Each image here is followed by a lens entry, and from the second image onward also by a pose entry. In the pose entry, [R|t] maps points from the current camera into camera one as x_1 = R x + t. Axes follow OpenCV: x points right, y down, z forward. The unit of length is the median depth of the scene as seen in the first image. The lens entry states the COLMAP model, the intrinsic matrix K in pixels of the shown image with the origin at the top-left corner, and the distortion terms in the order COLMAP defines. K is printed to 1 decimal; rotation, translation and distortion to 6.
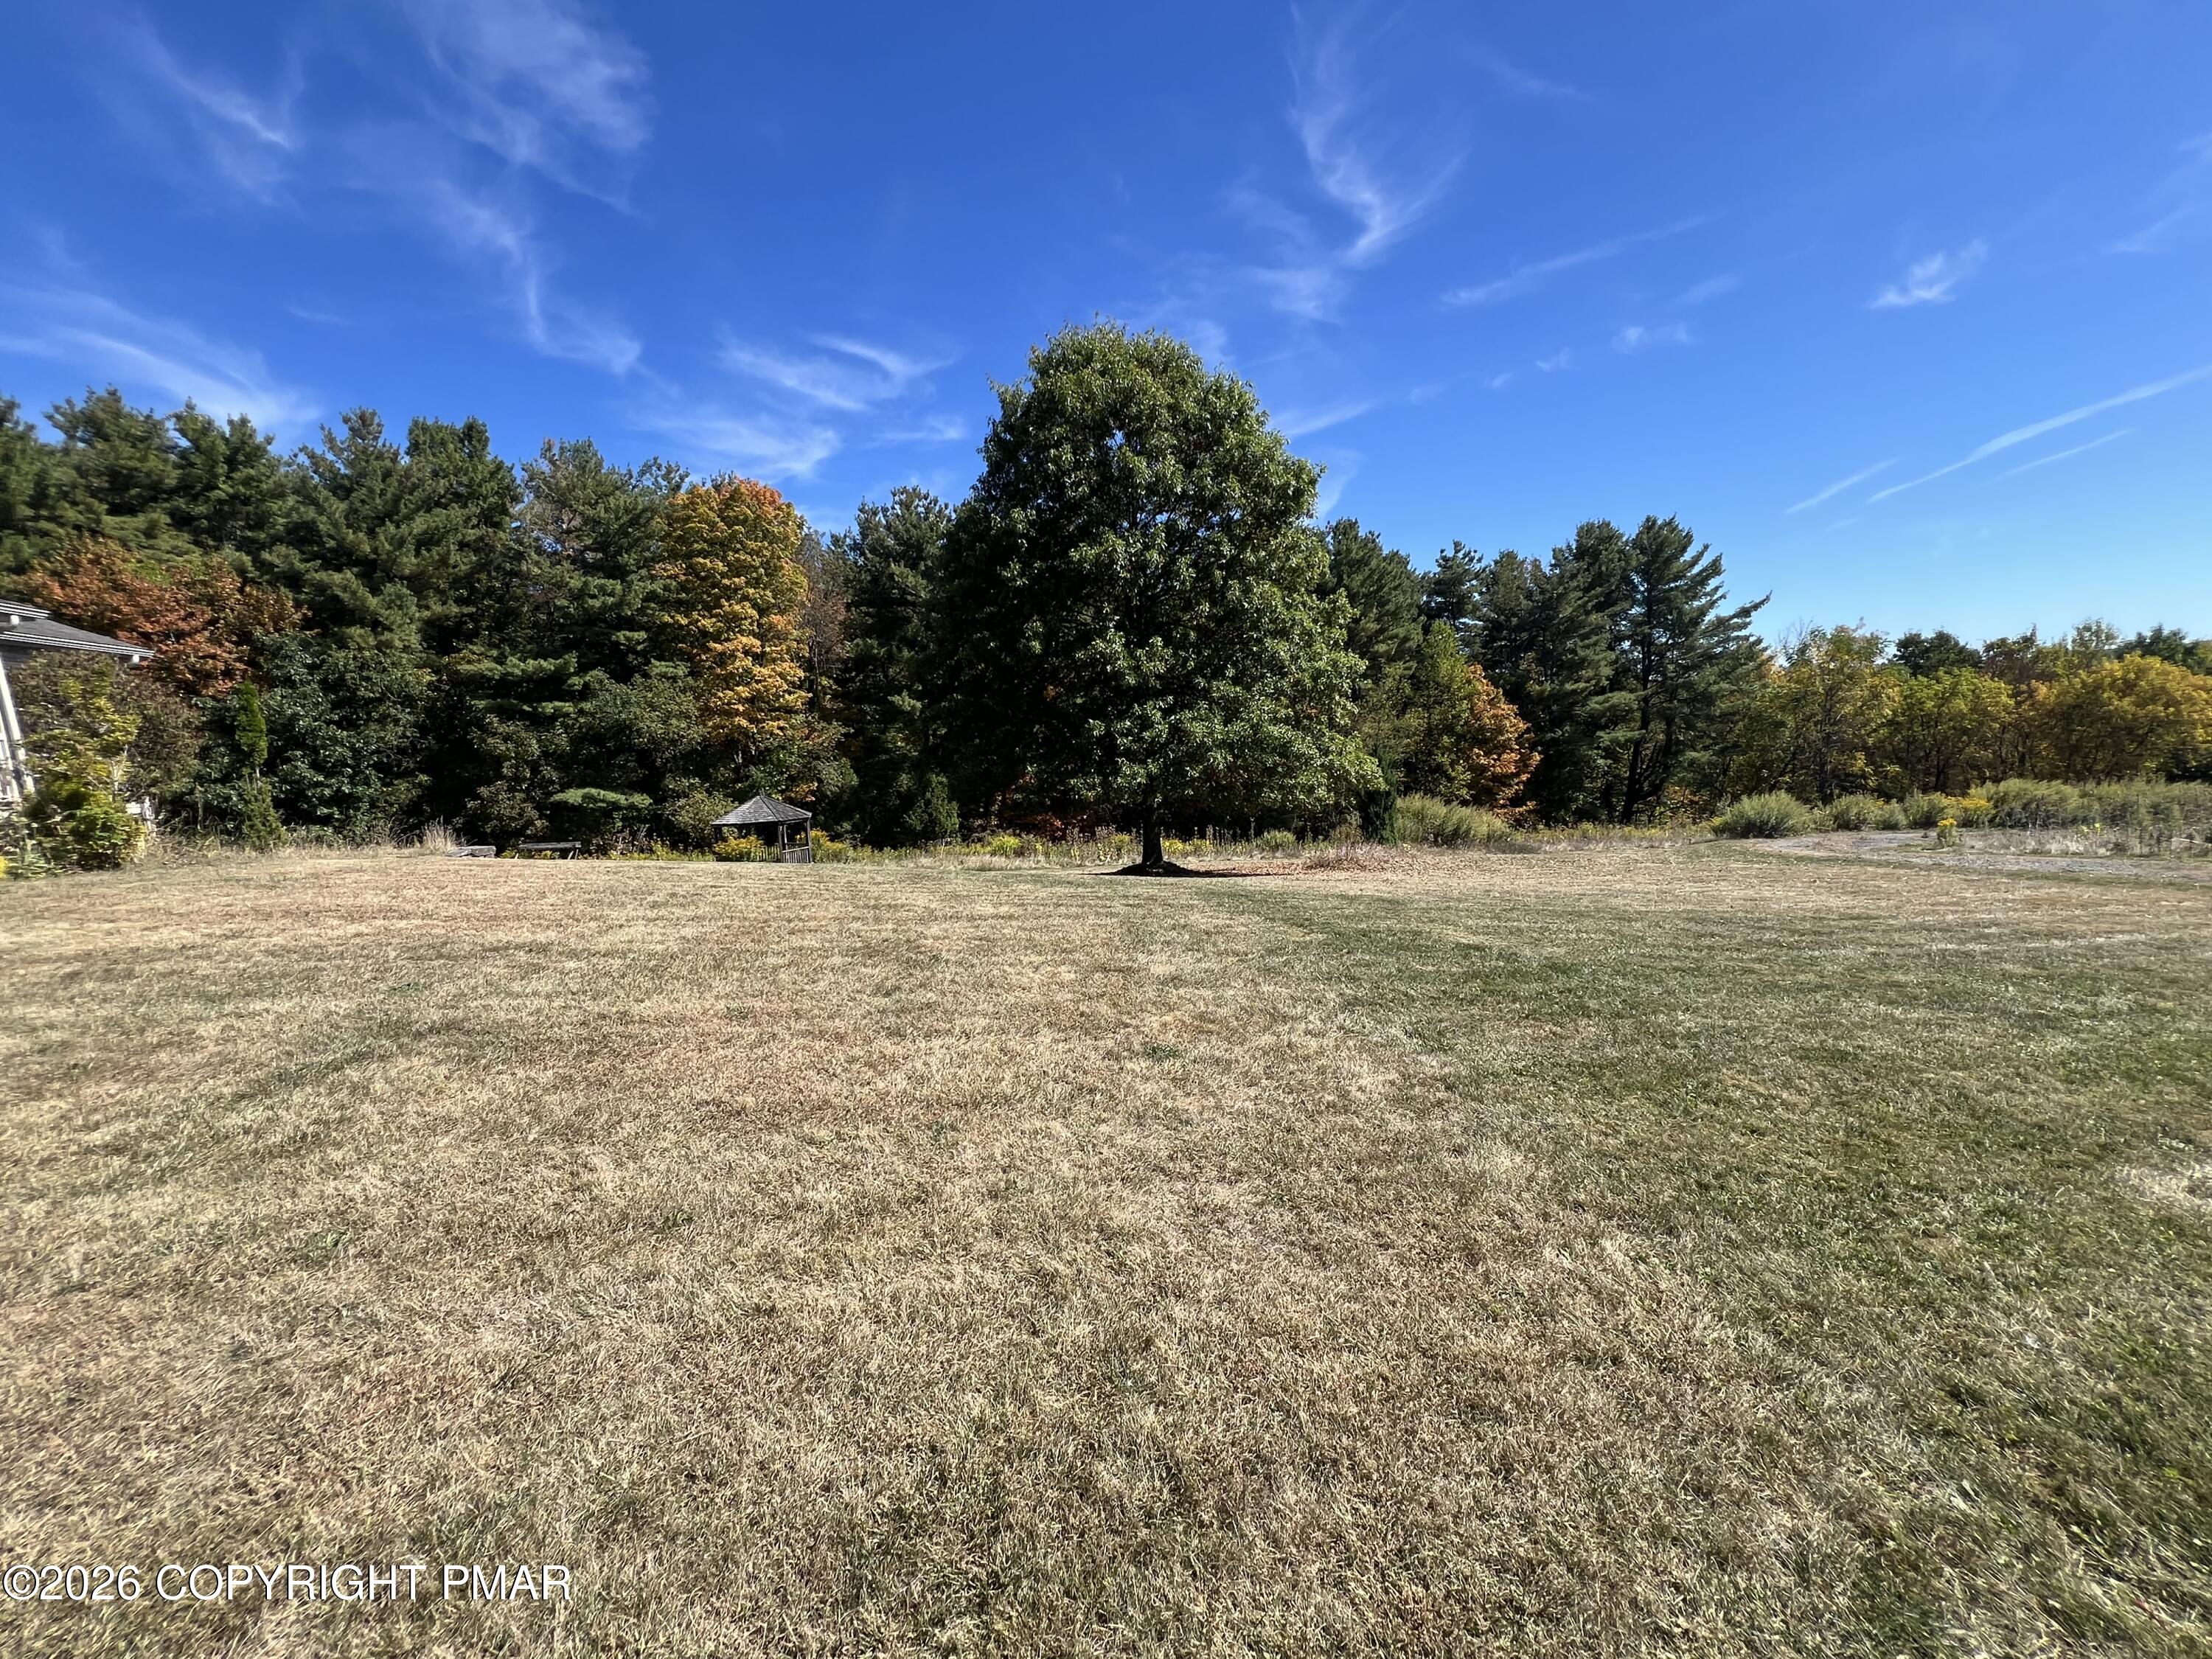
lens RADIAL K [[919.4, 0, 1094.8], [0, 919.4, 833.5], [0, 0, 1]] dist [-0.000710, -0.000168]
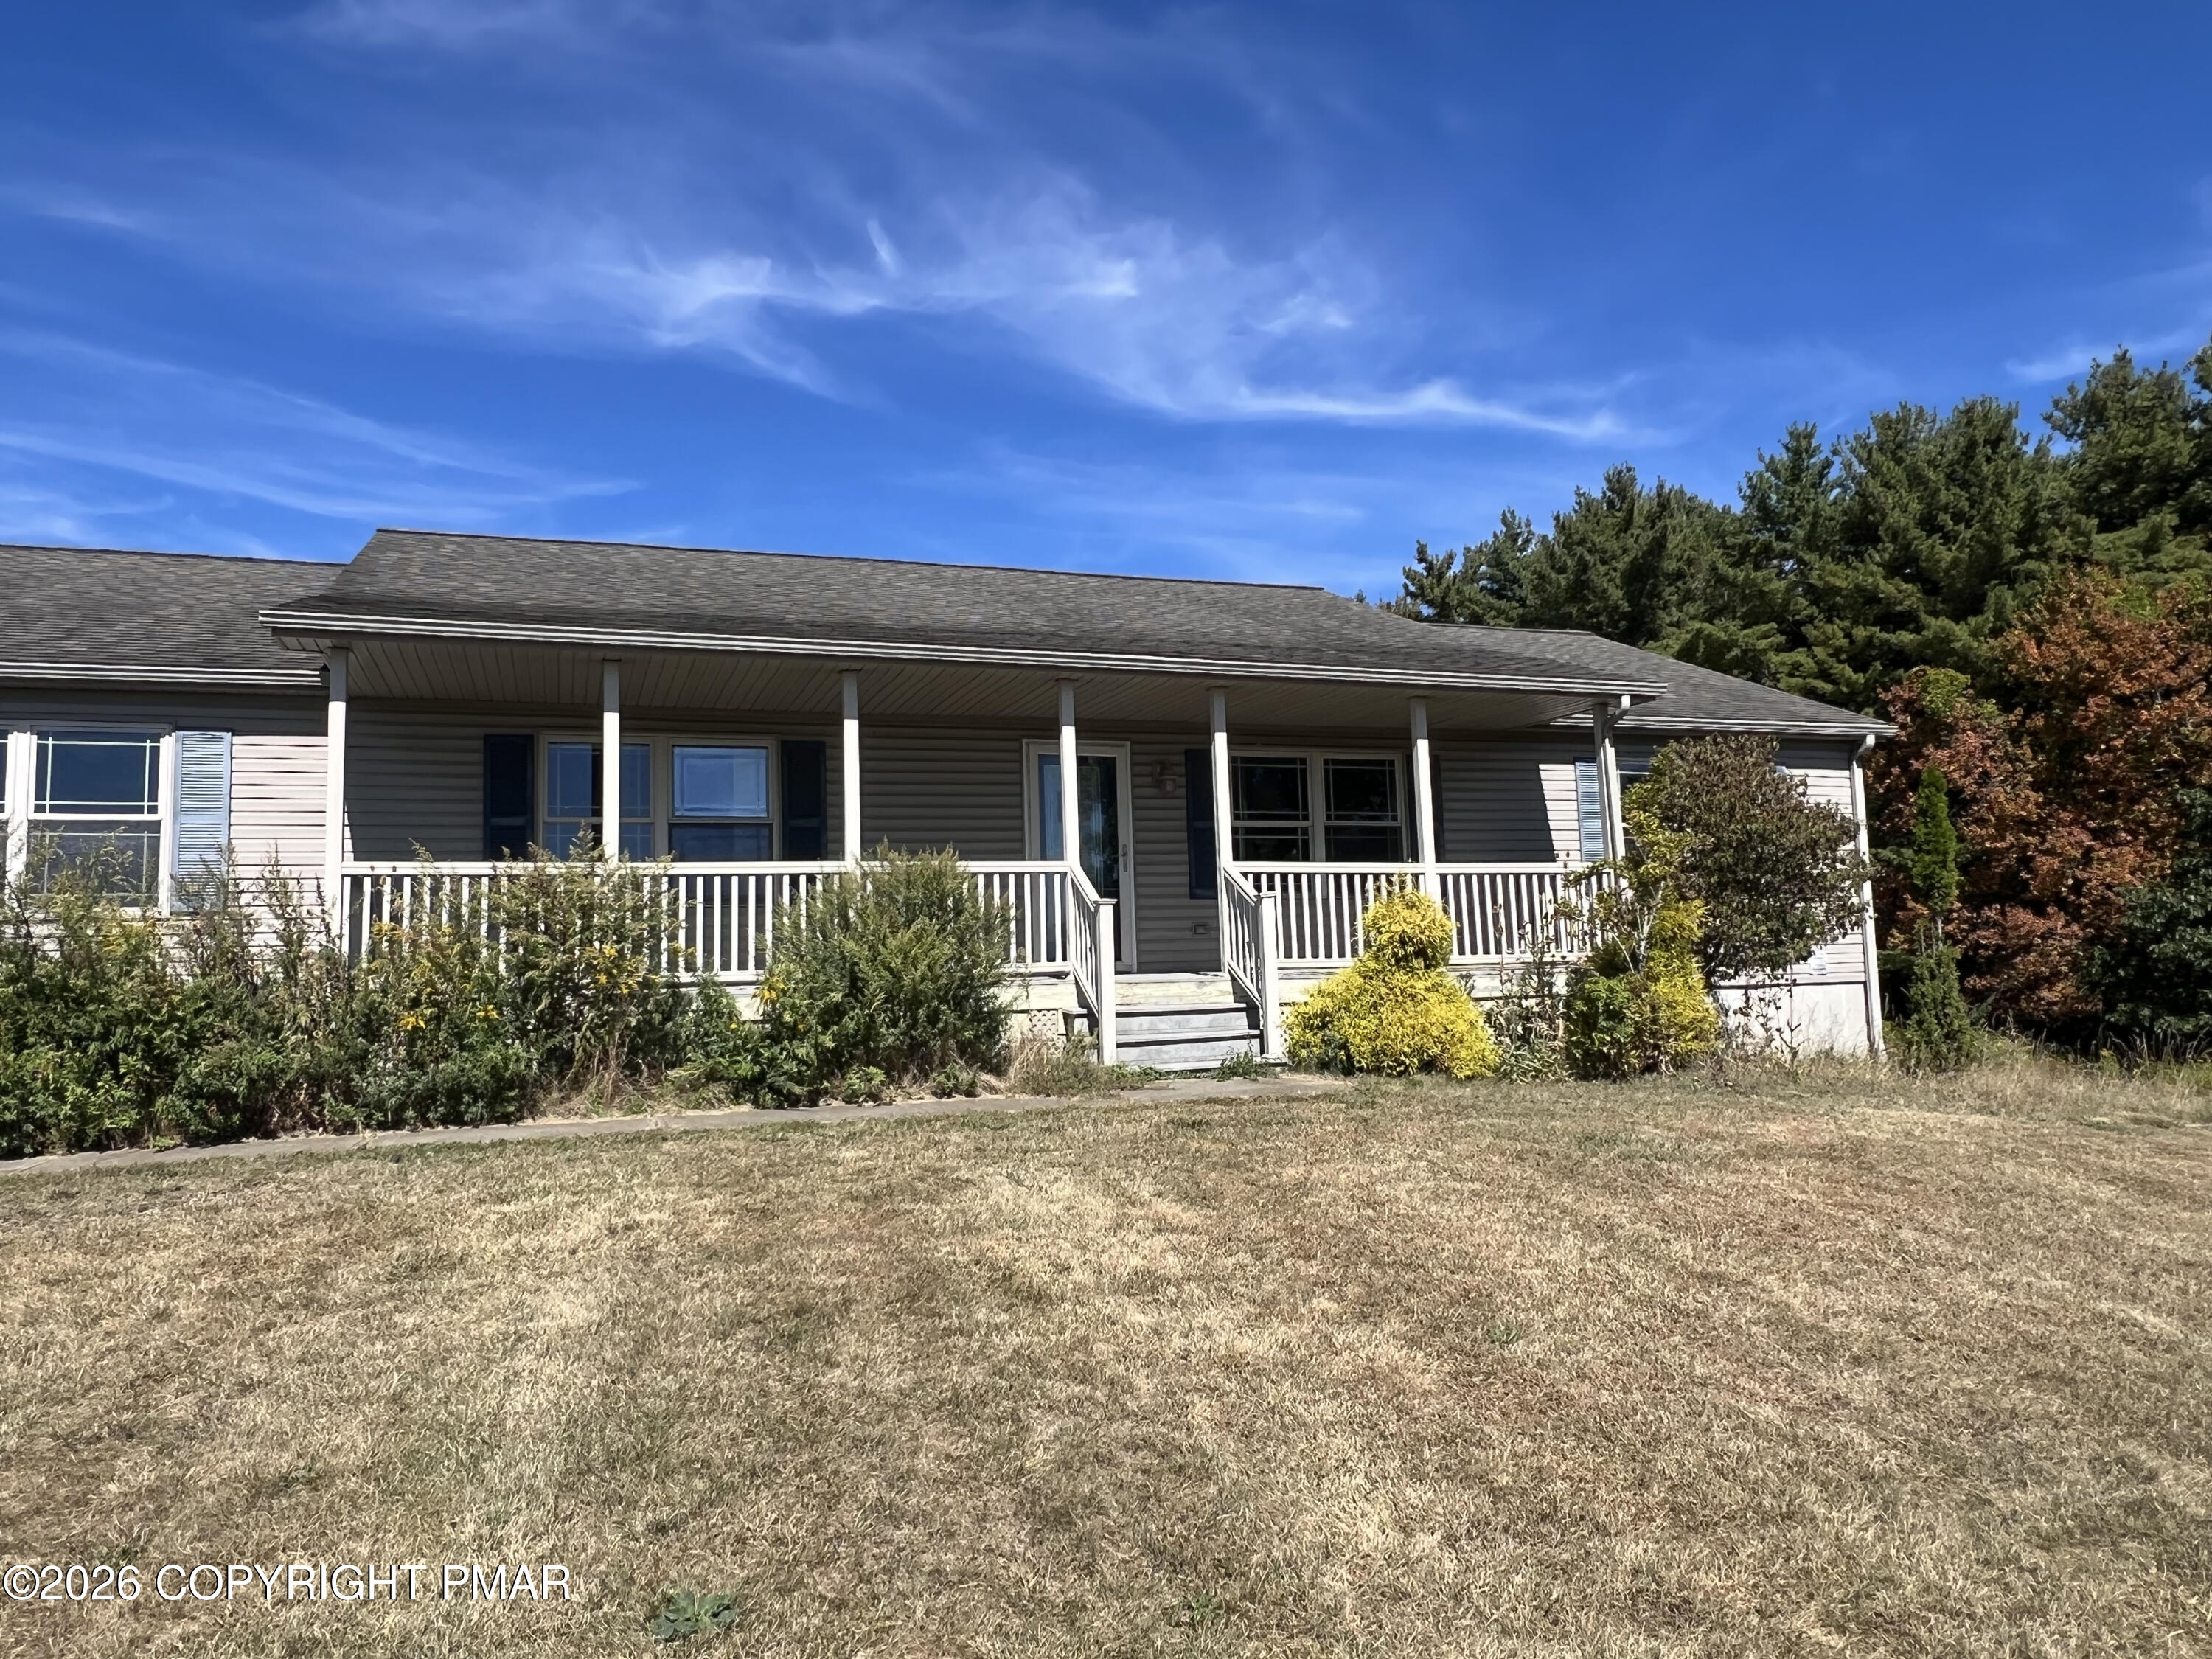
lens RADIAL K [[1571.8, 0, 1113.9], [0, 1571.8, 810.1], [0, 0, 1]] dist [0.001176, -0.003316]
pose [[0.138458, -0.038400, -0.989624, -0.013587], [-0.085440, 0.995059, -0.050565, -0.015911], [0.986676, 0.091555, 0.134493, 0.130447]]
